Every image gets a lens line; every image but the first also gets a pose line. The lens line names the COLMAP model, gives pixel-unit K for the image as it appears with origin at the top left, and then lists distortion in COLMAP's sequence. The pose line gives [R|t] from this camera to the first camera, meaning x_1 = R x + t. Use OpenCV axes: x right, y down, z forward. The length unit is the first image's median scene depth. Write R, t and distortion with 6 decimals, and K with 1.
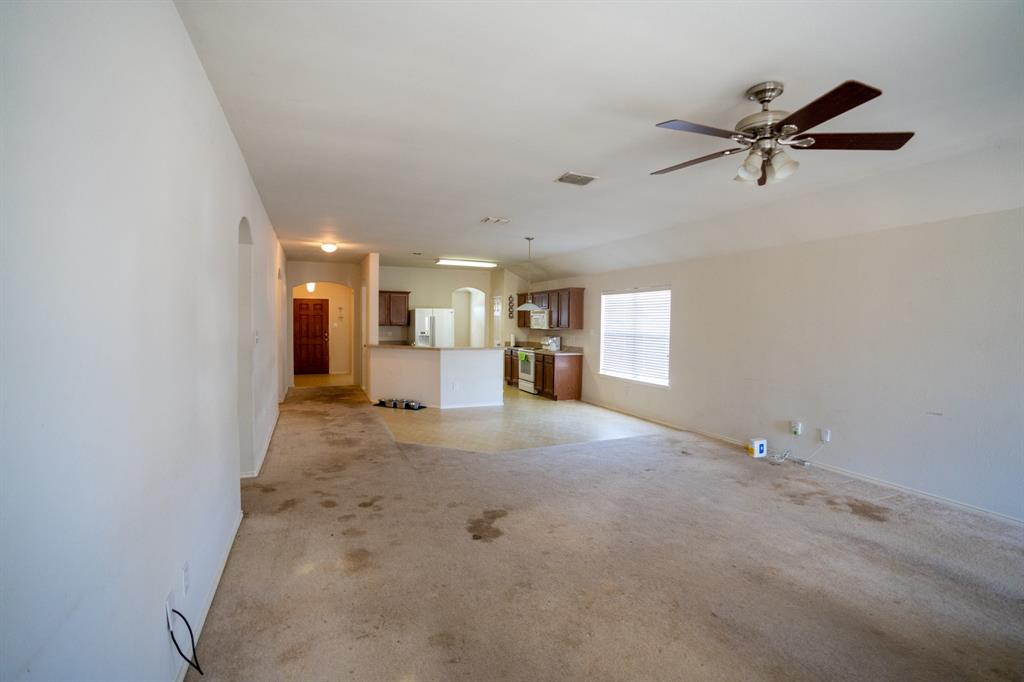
lens RADIAL K [[466.3, 0, 506.9], [0, 466.3, 339.0], [0, 0, 1]] dist [-0.067414, 0.027683]
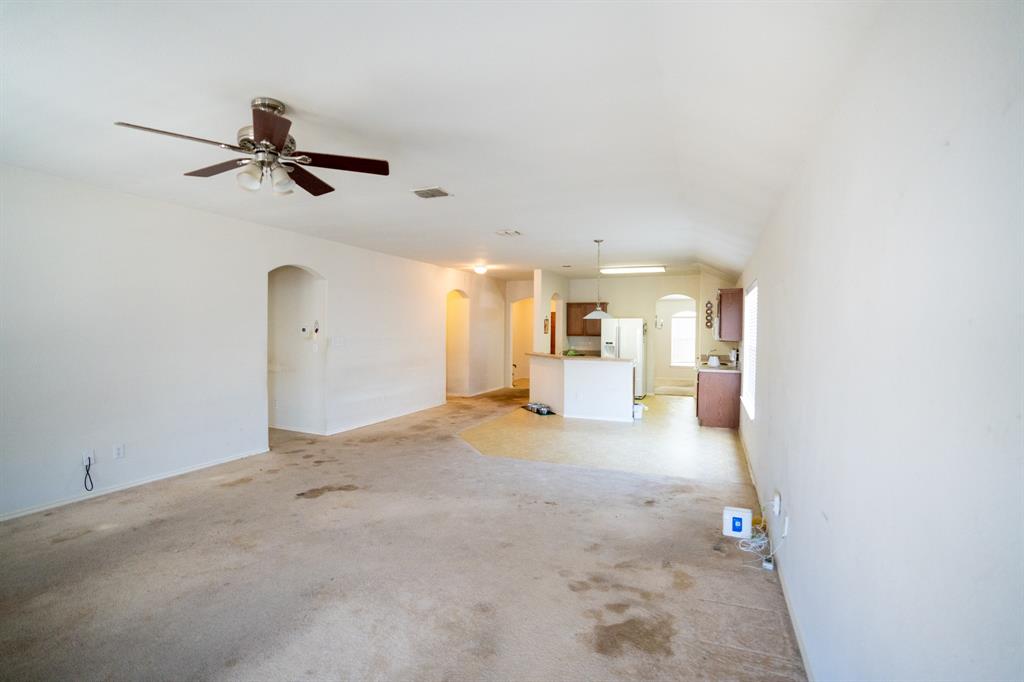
lens RADIAL K [[466.3, 0, 506.9], [0, 466.3, 339.0], [0, 0, 1]] dist [-0.067414, 0.027683]
pose [[0.694775, 0.005959, -0.719202, 0.586666], [-0.024378, 0.999586, -0.015268, -0.002269], [0.718813, 0.028141, 0.694633, 0.233128]]
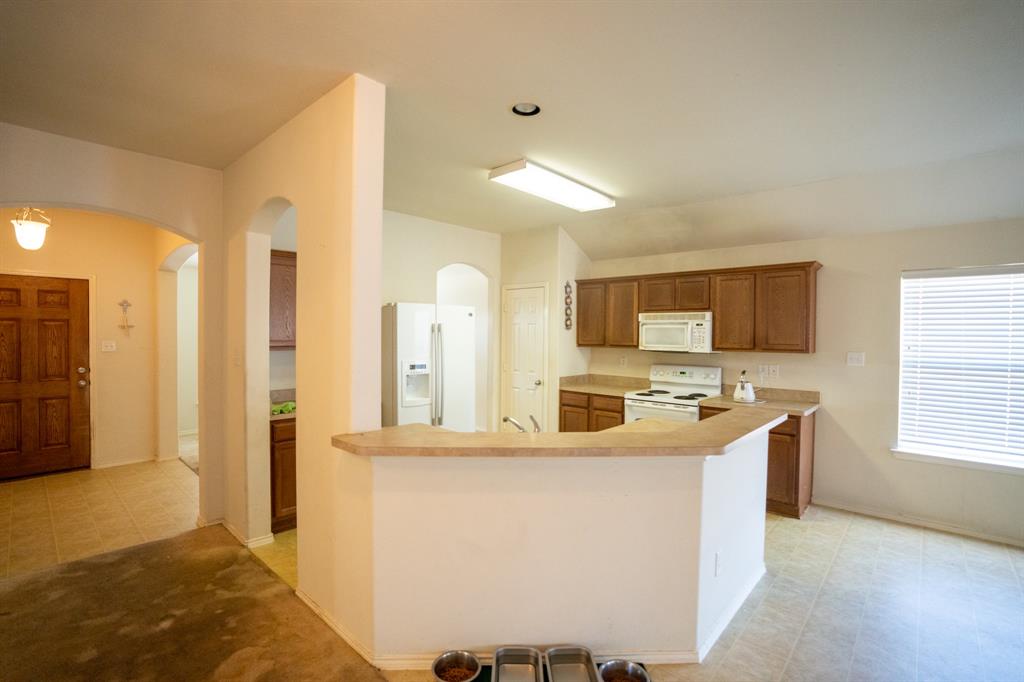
lens RADIAL K [[466.3, 0, 506.9], [0, 466.3, 339.0], [0, 0, 1]] dist [-0.067414, 0.027683]
pose [[0.909445, -0.009864, 0.415708, -0.413829], [0.017568, 0.999737, -0.014712, -0.044782], [-0.415453, 0.020683, 0.909379, 0.943711]]
